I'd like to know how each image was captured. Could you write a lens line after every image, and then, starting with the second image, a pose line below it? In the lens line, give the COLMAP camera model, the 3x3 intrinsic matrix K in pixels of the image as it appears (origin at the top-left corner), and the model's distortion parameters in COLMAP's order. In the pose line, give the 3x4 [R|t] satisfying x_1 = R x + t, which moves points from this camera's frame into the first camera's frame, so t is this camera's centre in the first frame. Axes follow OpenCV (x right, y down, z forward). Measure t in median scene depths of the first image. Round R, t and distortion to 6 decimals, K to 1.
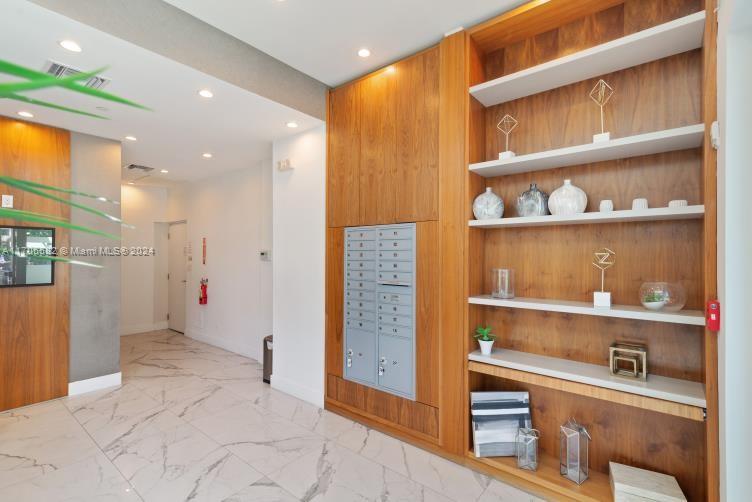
lens RADIAL K [[350.9, 0, 375.3], [0, 350.9, 252.0], [0, 0, 1]] dist [0.015427, -0.002656]
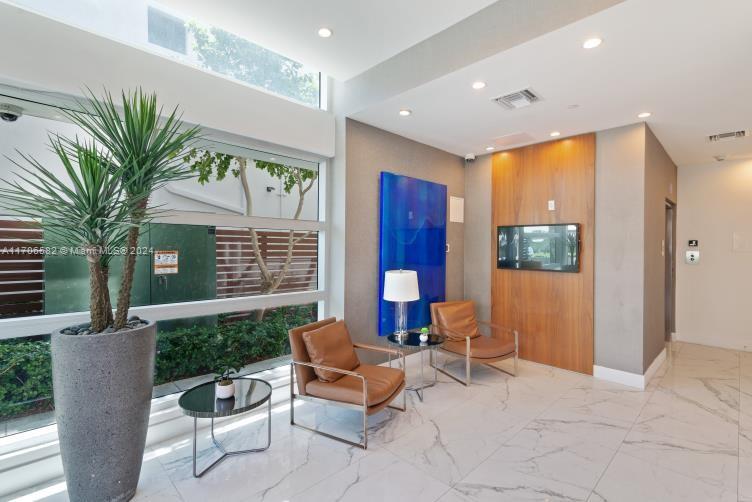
lens RADIAL K [[350.9, 0, 375.1], [0, 350.9, 250.1], [0, 0, 1]] dist [0.015427, -0.002656]
pose [[-0.116377, 0.000571, -0.993205, 0.286416], [0.000059, 1.000000, 0.000568, 0.017292], [0.993205, 0.000007, -0.116377, 0.455233]]
